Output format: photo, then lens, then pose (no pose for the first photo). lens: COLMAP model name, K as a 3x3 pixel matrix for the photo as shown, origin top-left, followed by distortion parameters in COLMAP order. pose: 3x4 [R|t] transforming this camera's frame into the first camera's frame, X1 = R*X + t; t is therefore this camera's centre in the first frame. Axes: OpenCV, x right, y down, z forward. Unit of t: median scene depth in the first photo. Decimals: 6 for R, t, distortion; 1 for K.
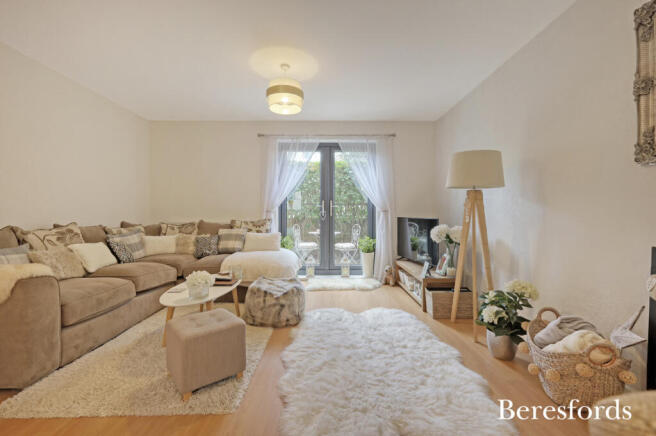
lens RADIAL K [[283.1, 0, 328.0], [0, 283.1, 218.0], [0, 0, 1]] dist [0.002875, 0.000221]
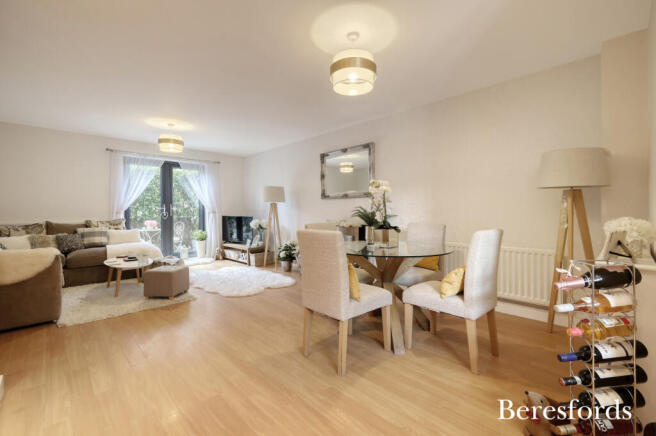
lens RADIAL K [[283.1, 0, 328.0], [0, 283.1, 218.0], [0, 0, 1]] dist [0.002875, 0.000221]
pose [[0.717609, -0.019199, 0.696181, -0.454651], [0.014401, 0.999815, 0.012728, -0.003177], [-0.696297, 0.000892, 0.717753, -0.555949]]
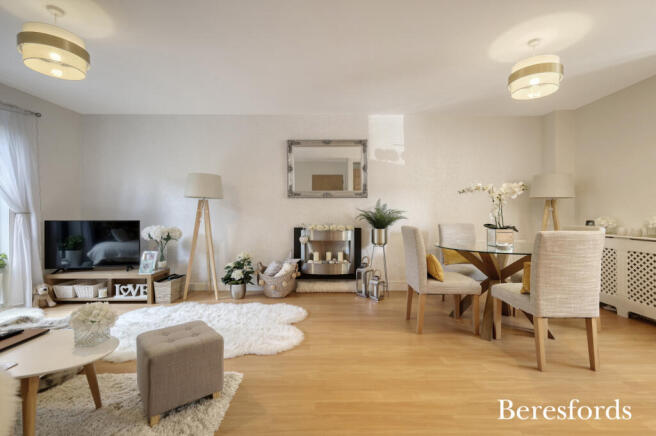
lens RADIAL K [[289.5, 0, 328.0], [0, 289.5, 218.0], [0, 0, 1]] dist [0.002557, 0.000265]
pose [[0.002622, -0.014913, 0.999885, -0.615130], [0.014261, 0.999788, 0.014874, -0.012318], [-0.999895, 0.014220, 0.002834, 0.226859]]
